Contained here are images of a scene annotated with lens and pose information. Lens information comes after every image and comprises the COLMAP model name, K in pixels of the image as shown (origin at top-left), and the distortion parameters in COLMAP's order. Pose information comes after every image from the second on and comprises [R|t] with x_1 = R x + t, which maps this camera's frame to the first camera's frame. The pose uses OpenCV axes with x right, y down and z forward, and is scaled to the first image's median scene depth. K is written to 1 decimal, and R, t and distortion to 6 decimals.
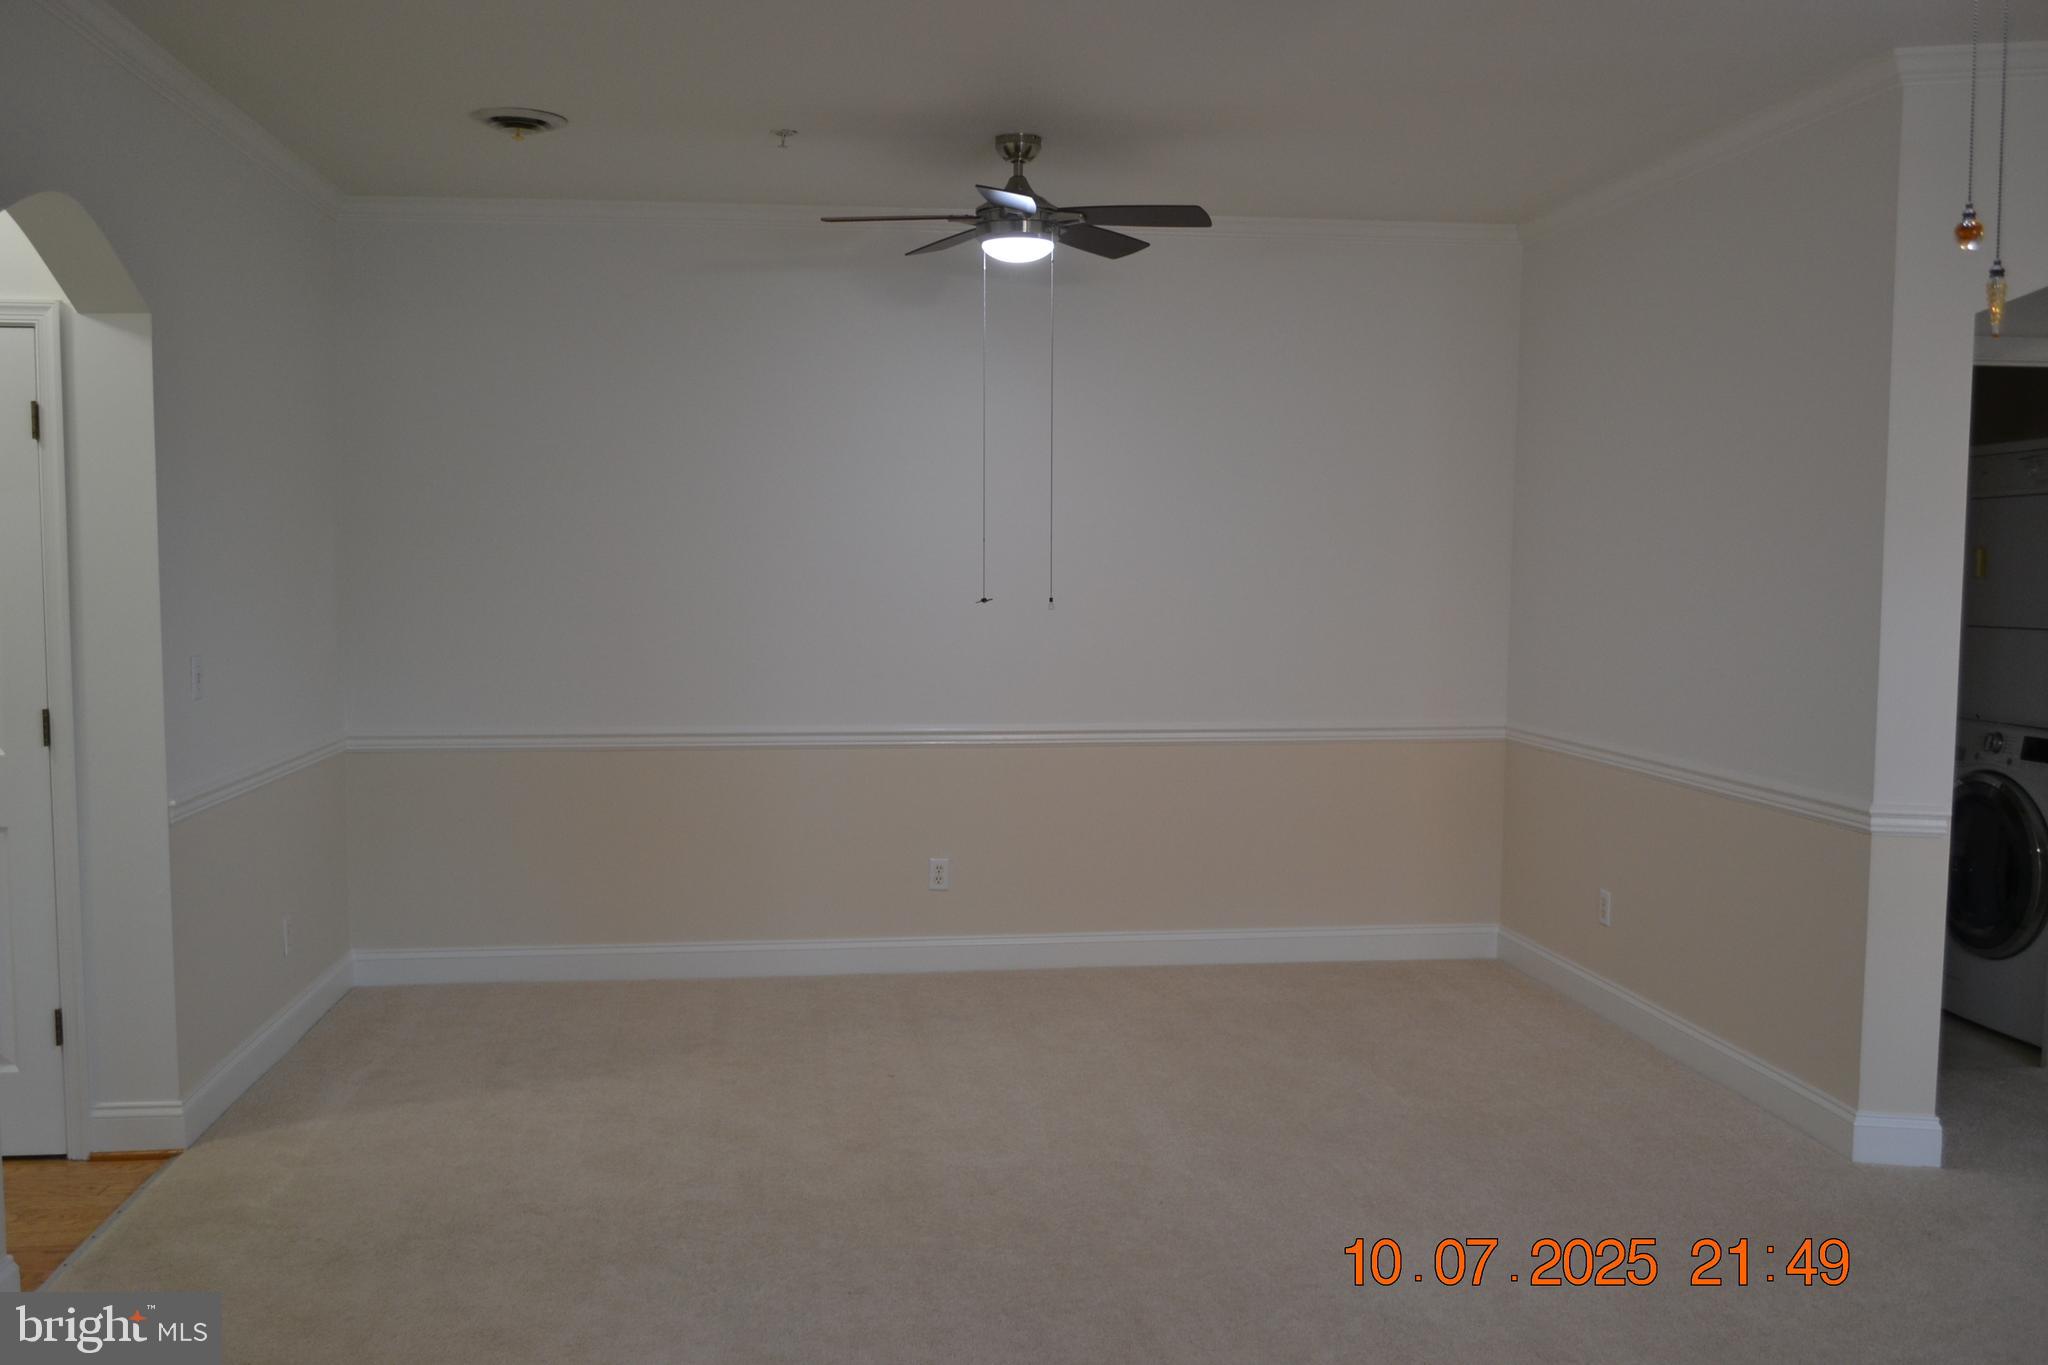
lens RADIAL K [[1780.7, 0, 1015.8], [0, 1780.7, 683.8], [0, 0, 1]] dist [-0.006801, -0.009157]
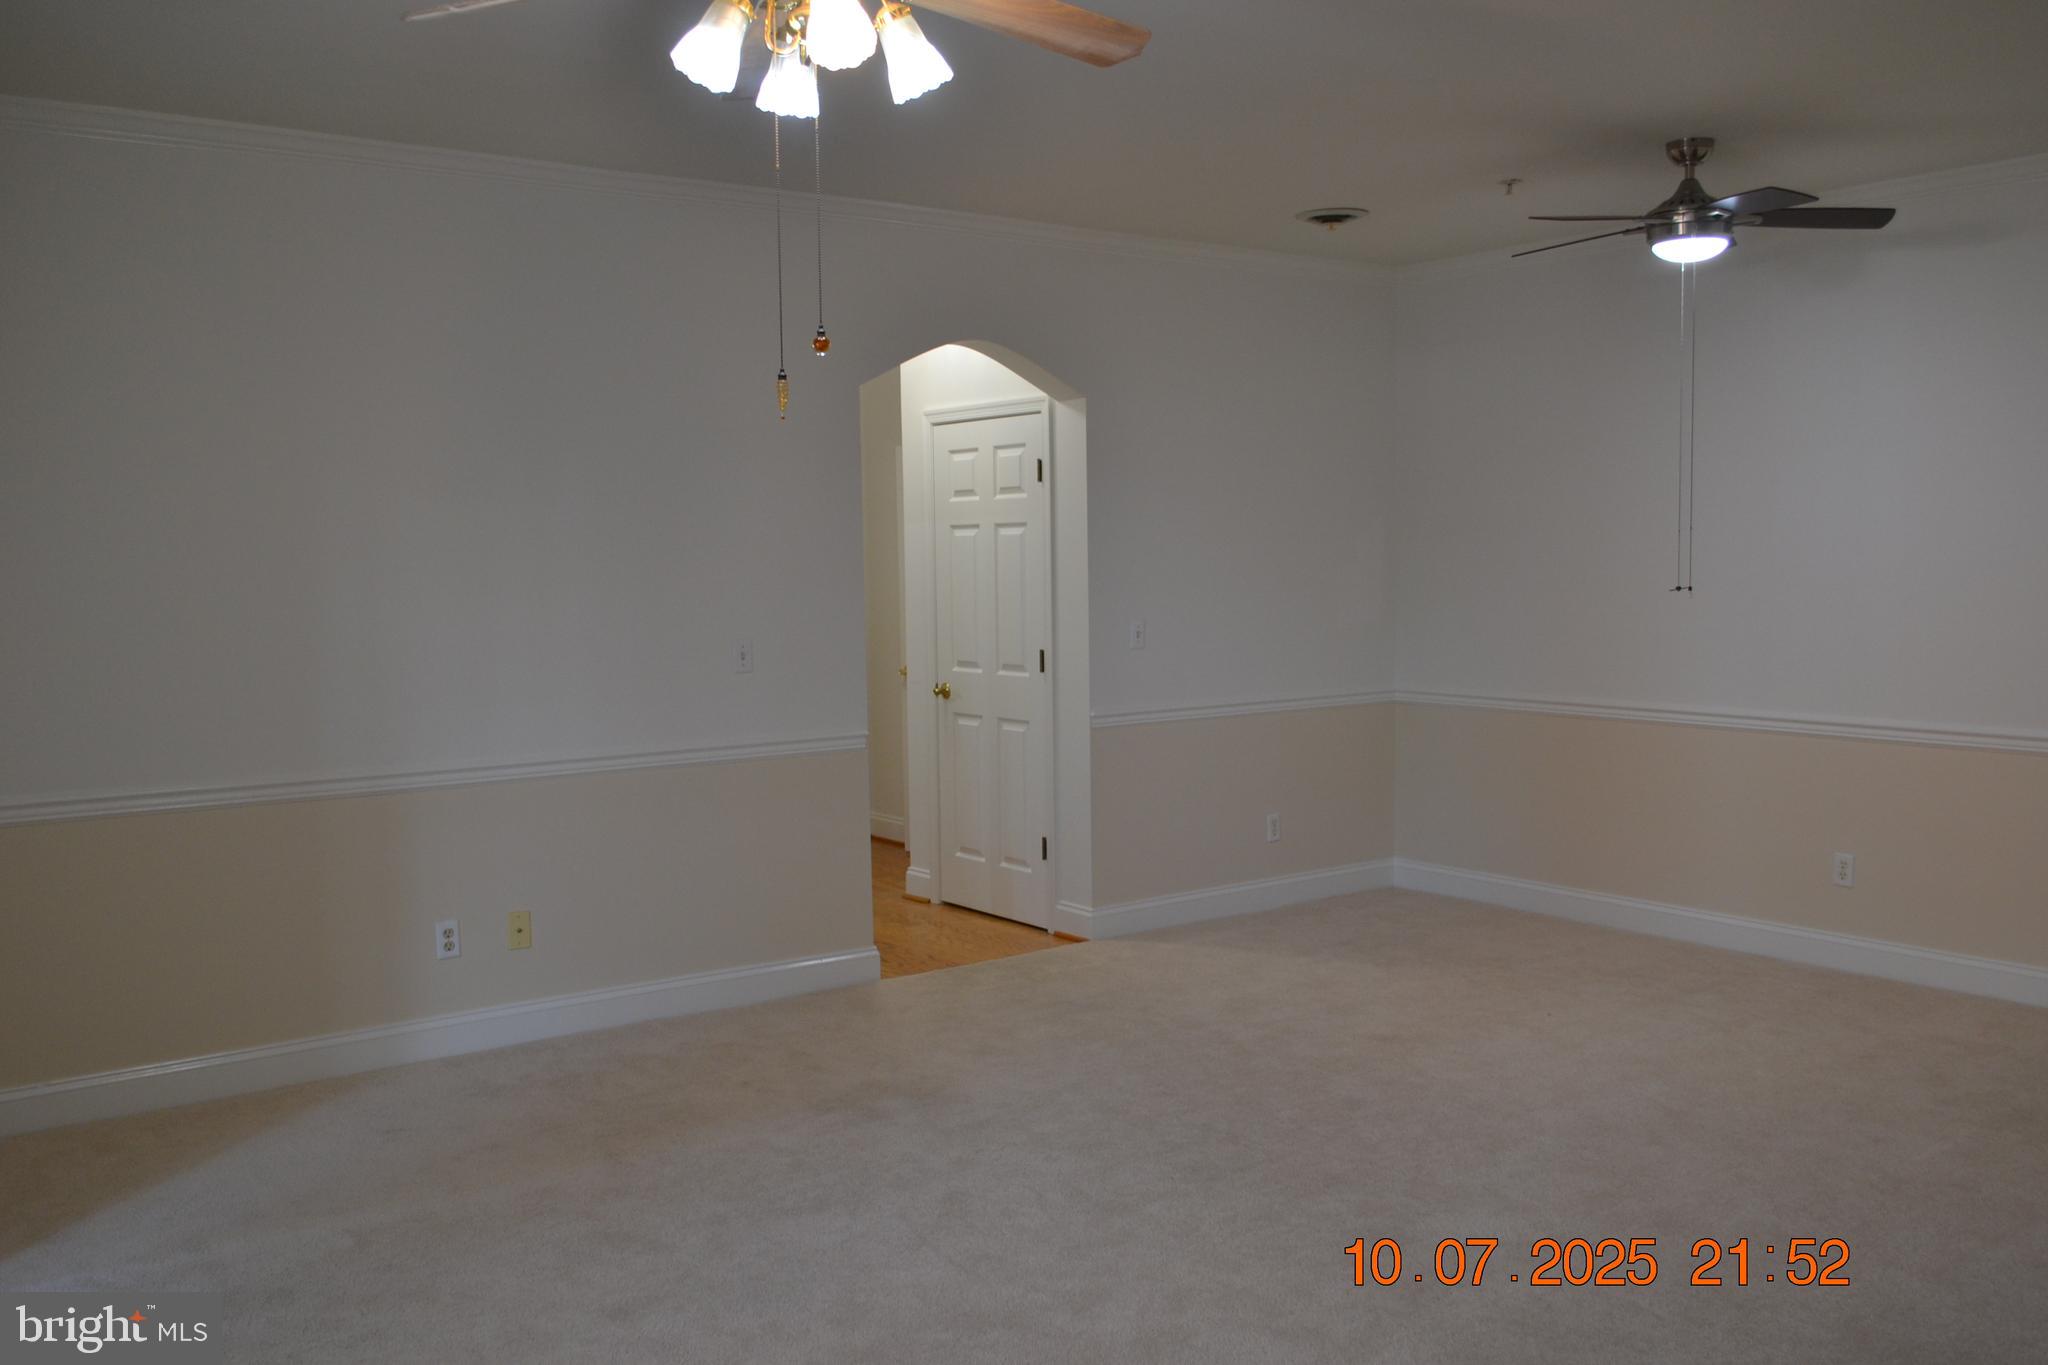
lens RADIAL K [[1780.7, 0, 1015.8], [0, 1780.7, 683.8], [0, 0, 1]] dist [-0.006801, -0.009157]
pose [[0.494221, 0.057802, -0.867413, 0.726001], [-0.047229, 0.998099, 0.039602, -0.015101], [0.868052, 0.021395, 0.496011, 0.155772]]
